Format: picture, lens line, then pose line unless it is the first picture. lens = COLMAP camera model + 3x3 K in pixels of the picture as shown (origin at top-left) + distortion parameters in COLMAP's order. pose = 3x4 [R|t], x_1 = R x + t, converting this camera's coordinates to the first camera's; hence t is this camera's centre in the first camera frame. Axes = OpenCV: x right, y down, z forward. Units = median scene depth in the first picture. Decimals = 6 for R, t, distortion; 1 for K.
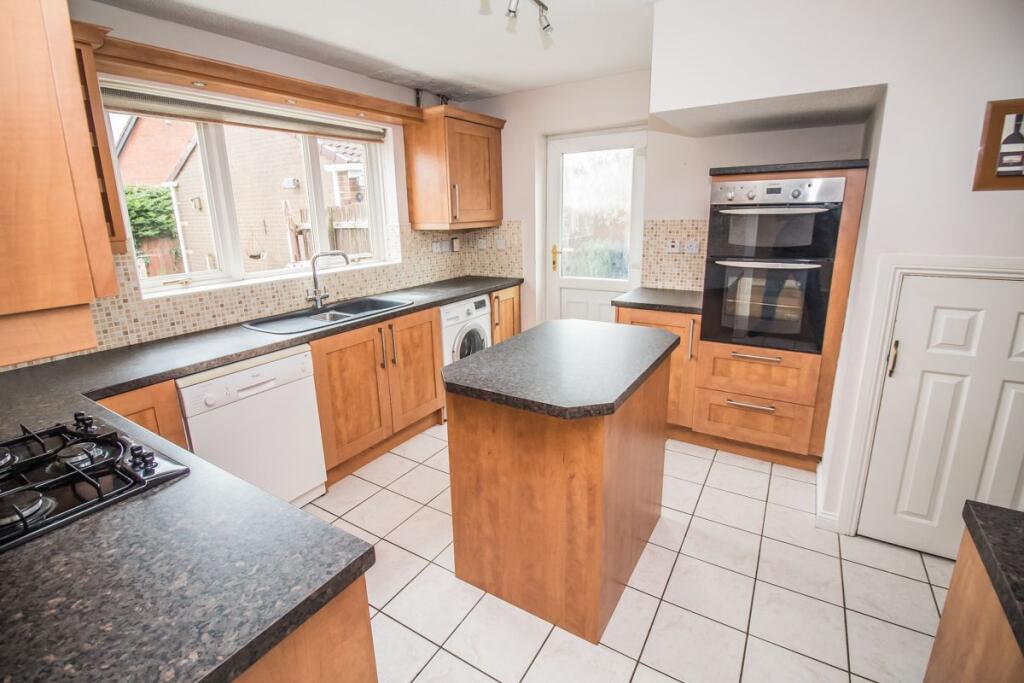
lens RADIAL K [[470.6, 0, 511.1], [0, 470.6, 326.3], [0, 0, 1]] dist [-0.000908, -0.000424]
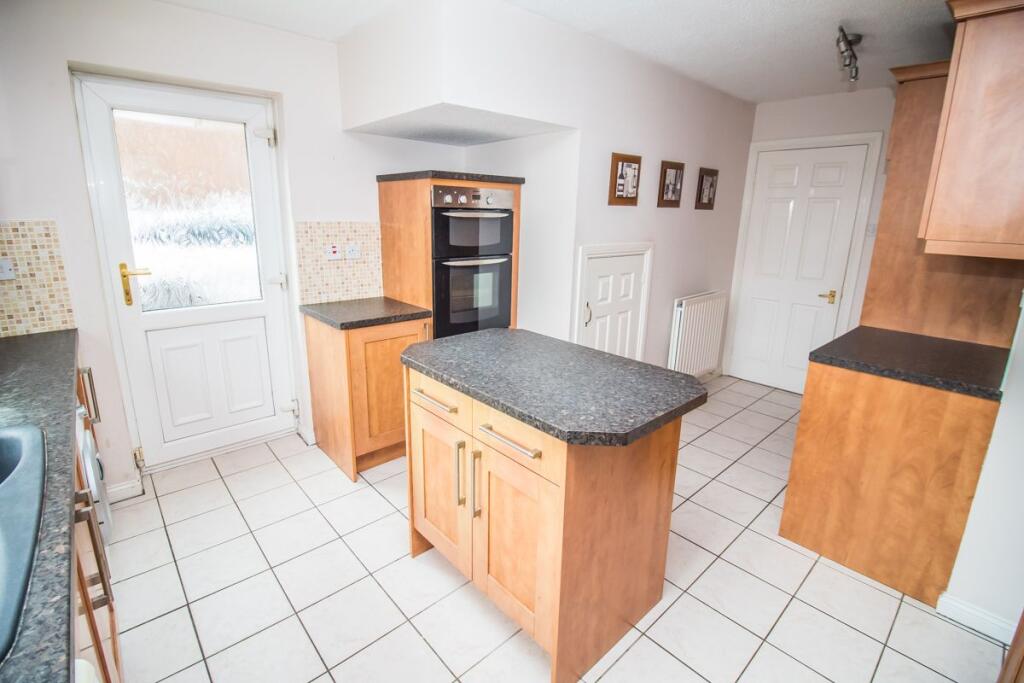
lens RADIAL K [[485.1, 0, 512.0], [0, 485.1, 341.5], [0, 0, 1]] dist [-0.000059, -0.000188]
pose [[0.291614, -0.226152, 0.929417, -0.500485], [0.206945, 0.963553, 0.169528, -0.110727], [-0.933882, 0.142901, 0.327787, 0.493469]]
